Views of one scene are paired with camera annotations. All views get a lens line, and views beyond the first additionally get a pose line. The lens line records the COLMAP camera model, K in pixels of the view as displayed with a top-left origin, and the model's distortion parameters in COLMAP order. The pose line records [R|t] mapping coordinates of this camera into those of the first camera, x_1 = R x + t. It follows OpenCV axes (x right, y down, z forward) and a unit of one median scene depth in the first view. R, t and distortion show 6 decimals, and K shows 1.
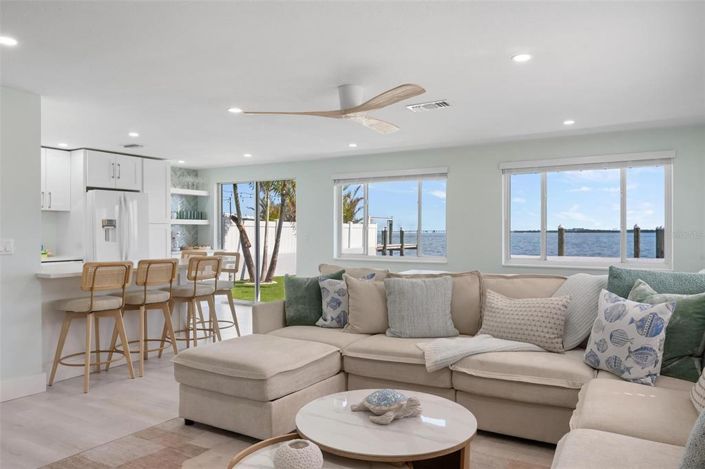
lens RADIAL K [[489.7, 0, 355.6], [0, 489.7, 232.9], [0, 0, 1]] dist [-0.003062, 0.000290]
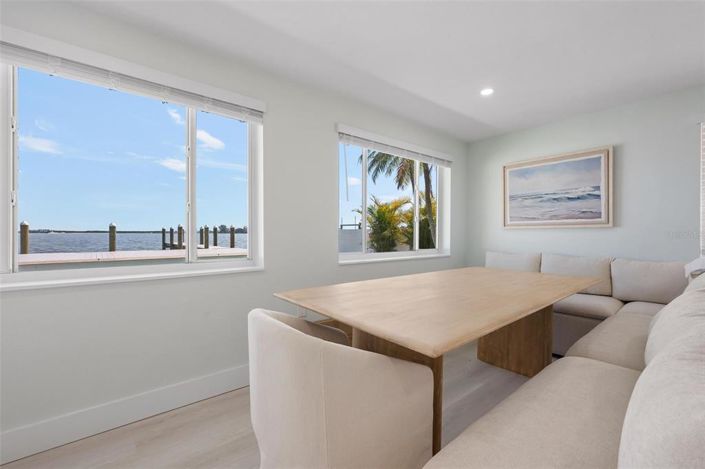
lens RADIAL K [[300.0, 0, 352.5], [0, 300.0, 234.5], [0, 0, 1]] dist [0.000854, 0.000091]
pose [[0.337017, -0.001145, 0.941498, -0.175217], [-0.002086, 0.999996, 0.001963, 0.032615], [-0.941496, -0.002626, 0.337013, 1.266967]]
